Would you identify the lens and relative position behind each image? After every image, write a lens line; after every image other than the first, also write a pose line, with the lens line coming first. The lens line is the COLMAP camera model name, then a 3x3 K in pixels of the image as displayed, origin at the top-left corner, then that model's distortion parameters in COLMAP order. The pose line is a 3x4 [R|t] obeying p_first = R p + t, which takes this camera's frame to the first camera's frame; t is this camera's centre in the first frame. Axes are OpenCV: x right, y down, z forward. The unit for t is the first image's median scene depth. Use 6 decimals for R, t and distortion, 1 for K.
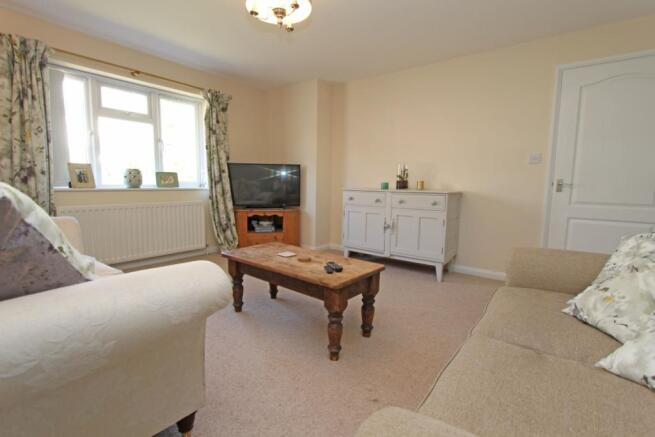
lens RADIAL K [[306.7, 0, 320.1], [0, 306.7, 217.1], [0, 0, 1]] dist [0.000797, 0.000231]
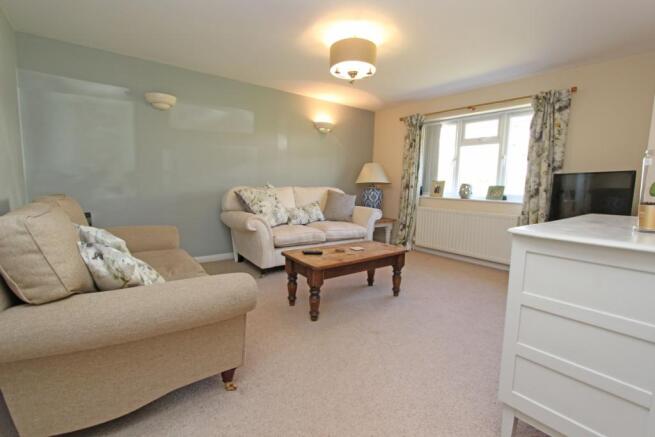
lens RADIAL K [[306.7, 0, 320.1], [0, 306.7, 217.1], [0, 0, 1]] dist [0.000797, 0.000231]
pose [[-0.226019, 0.083044, -0.970577, 0.754686], [-0.144207, 0.982529, 0.117648, -0.082153], [0.963390, 0.166555, -0.210094, 0.698206]]
